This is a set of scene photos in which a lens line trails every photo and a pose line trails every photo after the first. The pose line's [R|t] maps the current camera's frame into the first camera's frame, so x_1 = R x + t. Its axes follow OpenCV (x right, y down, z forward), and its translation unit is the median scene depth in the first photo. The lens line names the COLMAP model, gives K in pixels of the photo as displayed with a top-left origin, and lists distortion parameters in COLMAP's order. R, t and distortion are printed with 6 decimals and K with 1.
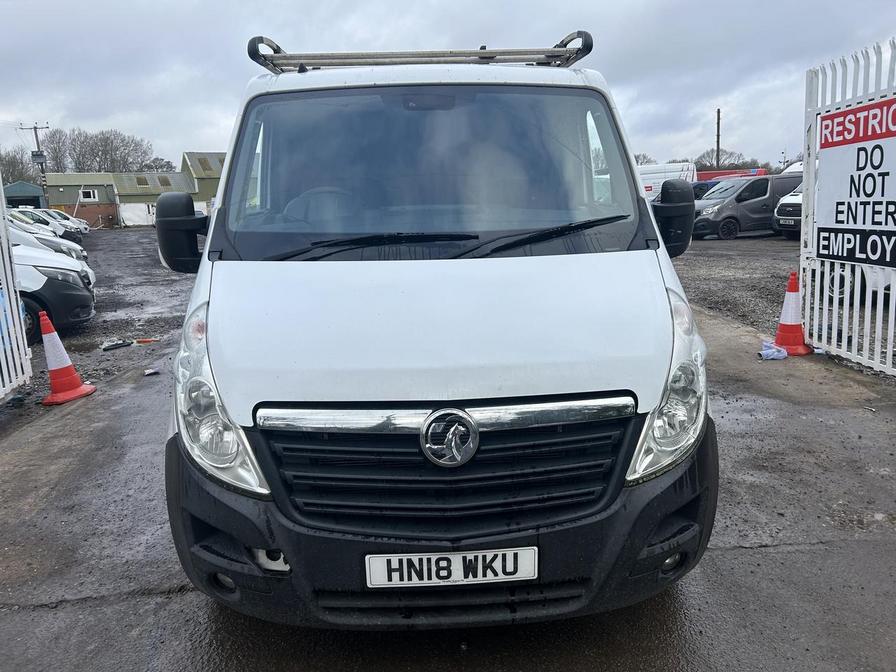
lens RADIAL K [[676.0, 0, 449.0], [0, 676.0, 332.0], [0, 0, 1]] dist [0.042210, -0.007994]
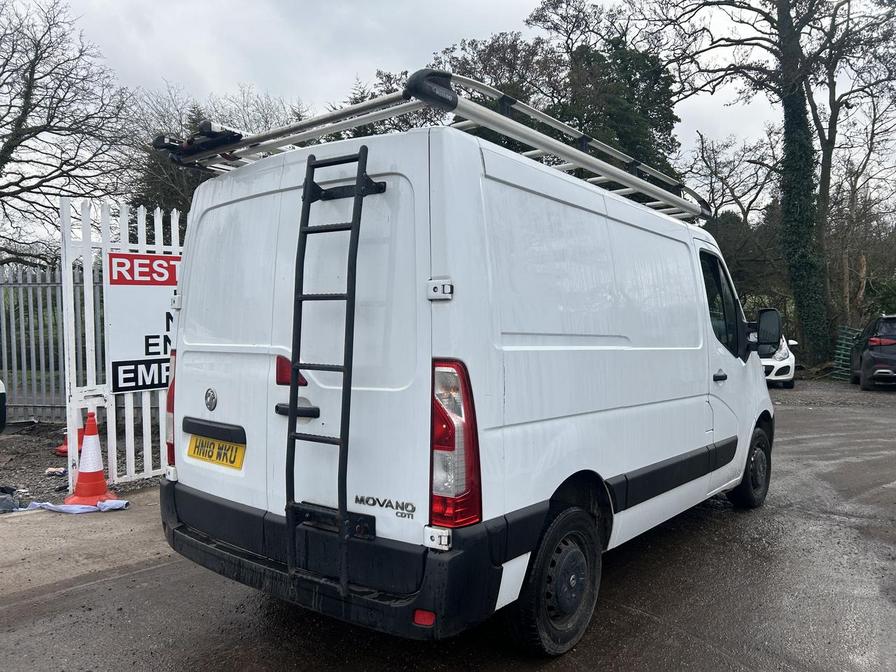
lens RADIAL K [[676.0, 0, 449.0], [0, 676.0, 332.0], [0, 0, 1]] dist [0.042210, -0.007994]
pose [[-0.751884, 0.019635, 0.659003, -0.511811], [0.155154, 0.976754, 0.147919, -0.289181], [-0.640779, 0.213464, -0.737452, 1.532578]]
